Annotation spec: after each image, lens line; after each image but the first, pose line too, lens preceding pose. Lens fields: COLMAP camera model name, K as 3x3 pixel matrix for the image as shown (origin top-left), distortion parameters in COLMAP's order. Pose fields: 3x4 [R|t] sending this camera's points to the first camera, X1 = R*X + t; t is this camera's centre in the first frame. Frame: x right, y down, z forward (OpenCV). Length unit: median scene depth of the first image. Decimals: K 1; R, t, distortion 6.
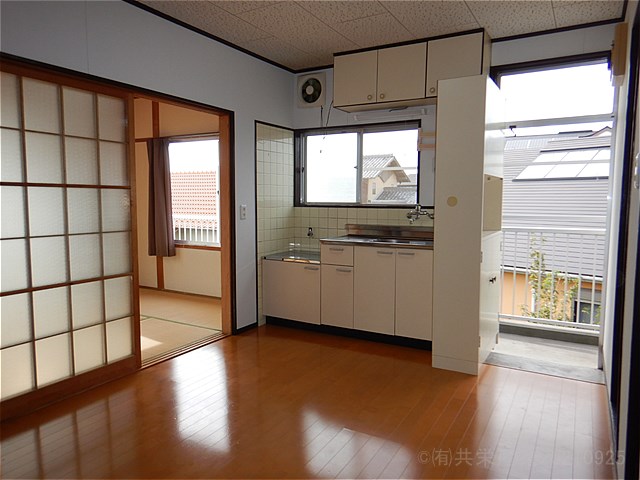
lens RADIAL K [[457.6, 0, 320.0], [0, 457.6, 240.0], [0, 0, 1]] dist [0.034462, -0.024120]
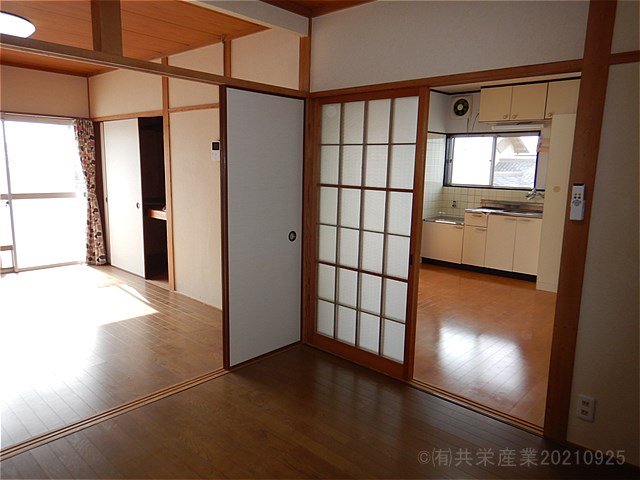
lens RADIAL K [[457.6, 0, 320.0], [0, 457.6, 240.0], [0, 0, 1]] dist [0.034462, -0.024120]
pose [[0.974759, 0.050868, -0.217390, -0.120087], [-0.035379, 0.996589, 0.074560, 0.003215], [0.220441, -0.064987, 0.973233, -0.568492]]
